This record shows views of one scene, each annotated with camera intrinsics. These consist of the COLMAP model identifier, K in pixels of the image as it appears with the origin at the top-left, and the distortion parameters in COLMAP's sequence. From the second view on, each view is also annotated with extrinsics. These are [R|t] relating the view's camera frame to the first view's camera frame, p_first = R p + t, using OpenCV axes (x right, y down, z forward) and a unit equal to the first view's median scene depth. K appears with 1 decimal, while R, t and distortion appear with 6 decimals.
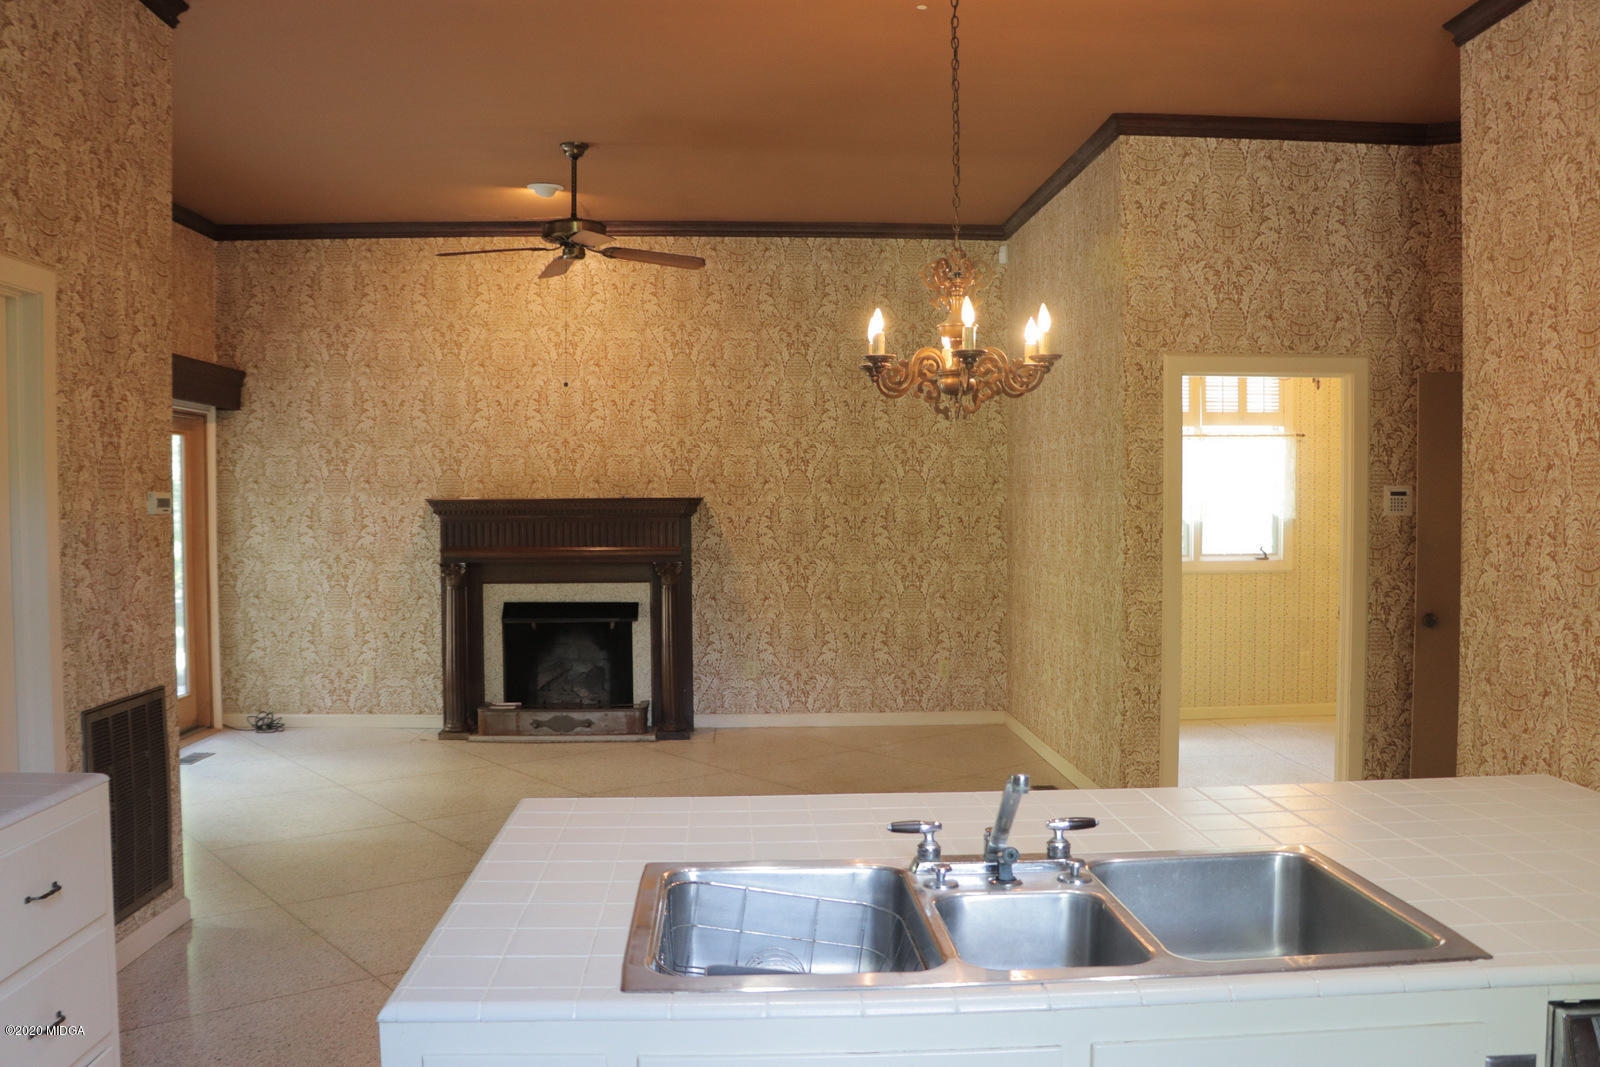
lens RADIAL K [[1340.1, 0, 798.0], [0, 1340.1, 532.6], [0, 0, 1]] dist [-0.165600, 0.121032]
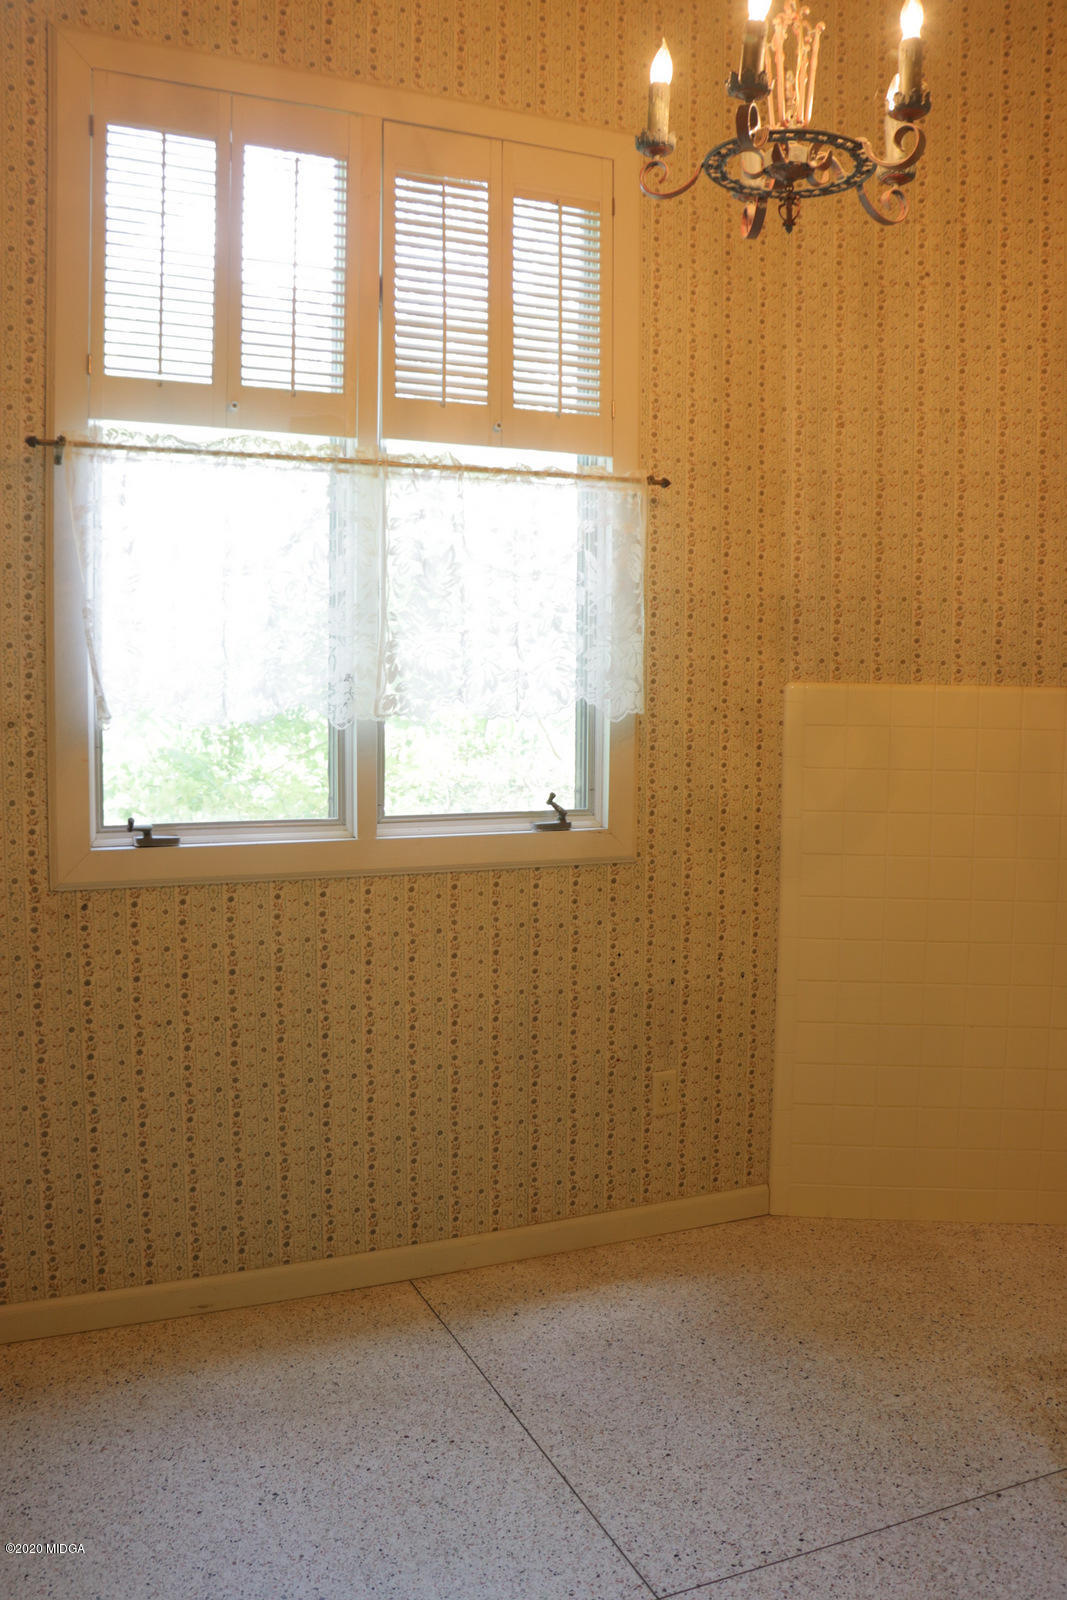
lens RADIAL K [[1340.1, 0, 535.2], [0, 1340.1, 801.5], [0, 0, 1]] dist [-0.165600, 0.121032]
pose [[0.936429, -0.018161, 0.350387, 0.221713], [0.001751, 0.998889, 0.047094, -0.004097], [-0.350853, -0.043486, 0.935420, 0.663749]]
